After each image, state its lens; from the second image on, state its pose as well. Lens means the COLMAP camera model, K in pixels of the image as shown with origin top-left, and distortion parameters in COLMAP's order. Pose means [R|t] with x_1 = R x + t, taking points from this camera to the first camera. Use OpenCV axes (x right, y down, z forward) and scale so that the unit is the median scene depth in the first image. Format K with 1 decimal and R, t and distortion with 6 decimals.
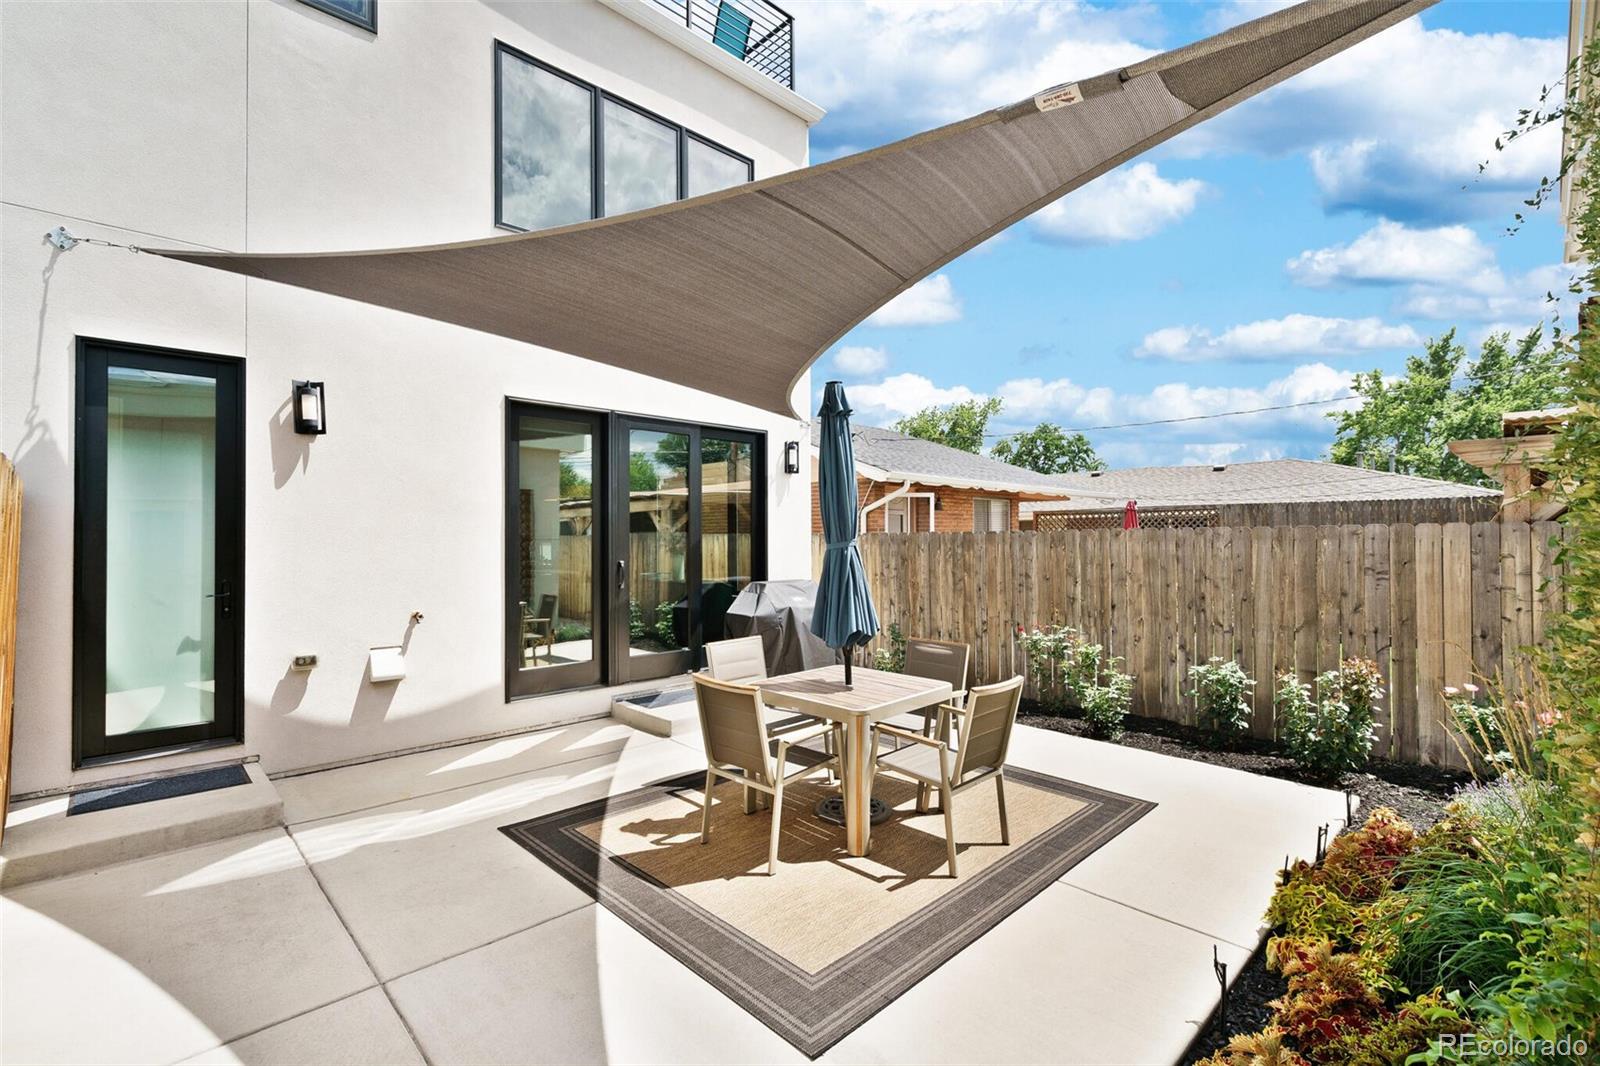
lens RADIAL K [[727.3, 0, 803.6], [0, 727.3, 529.2], [0, 0, 1]] dist [-0.003433, -0.000398]
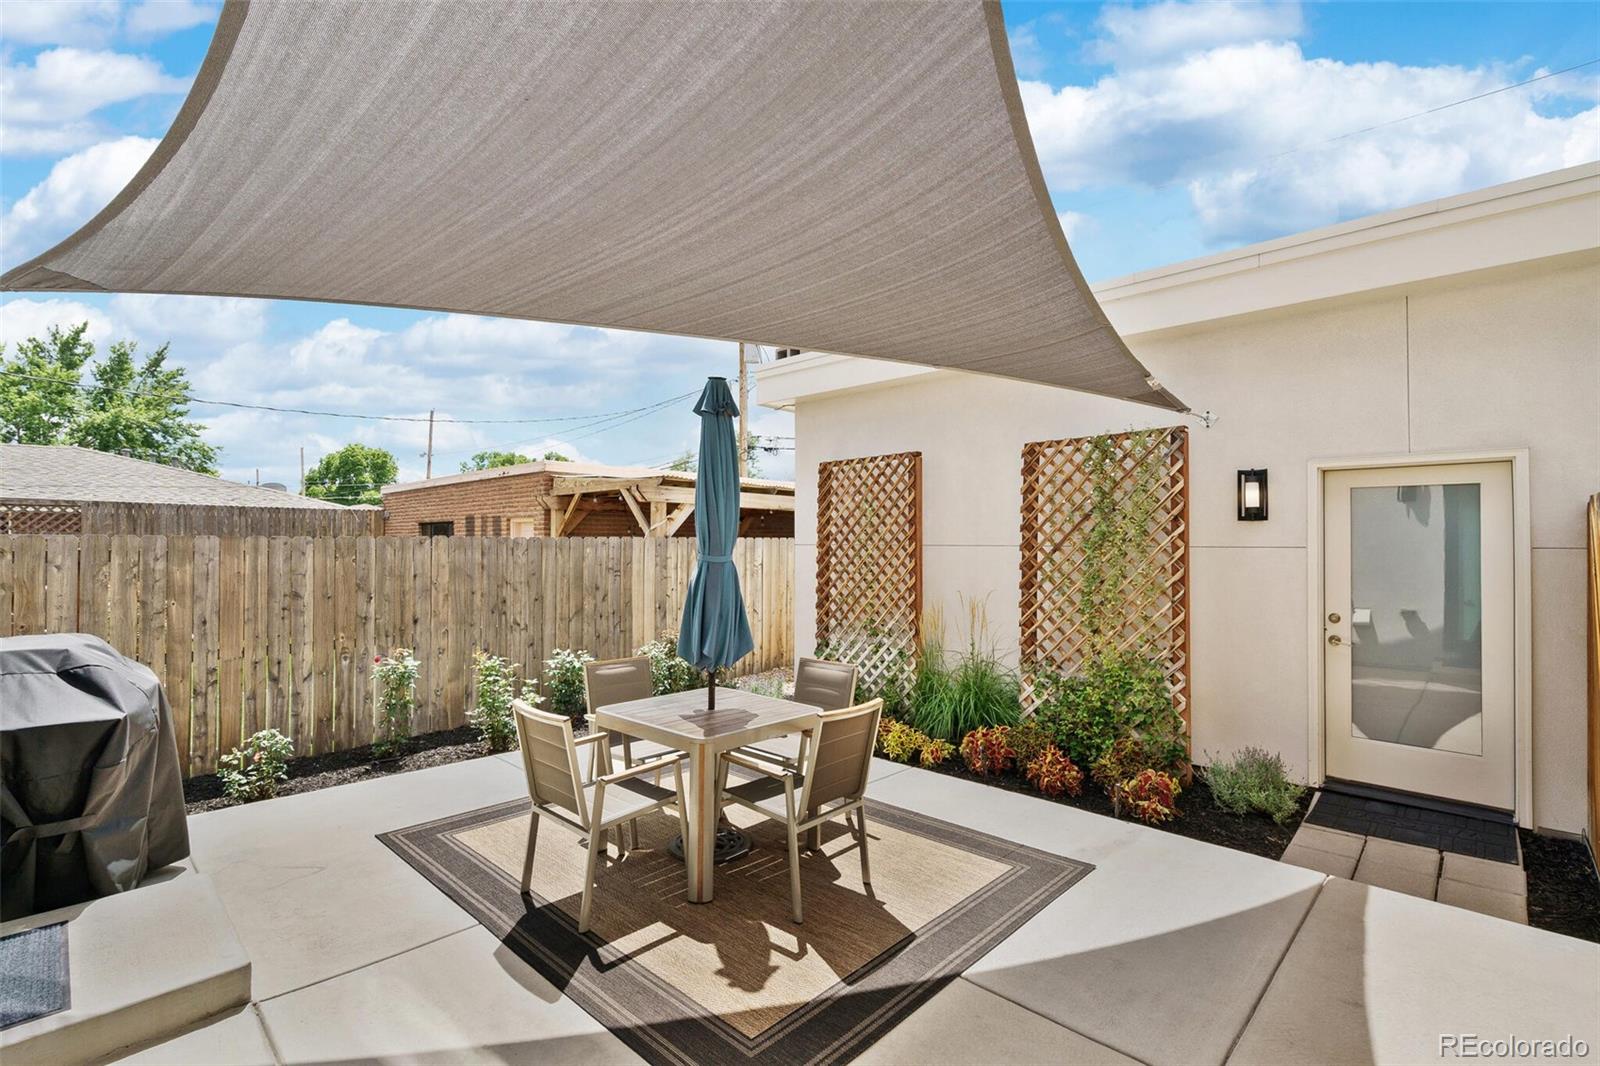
lens RADIAL K [[727.3, 0, 803.6], [0, 727.3, 529.2], [0, 0, 1]] dist [-0.003433, -0.000398]
pose [[-0.038010, 0.022261, 0.999029, -0.581957], [-0.016534, 0.999601, -0.022903, 0.004004], [-0.999141, -0.017388, -0.037627, 0.621712]]
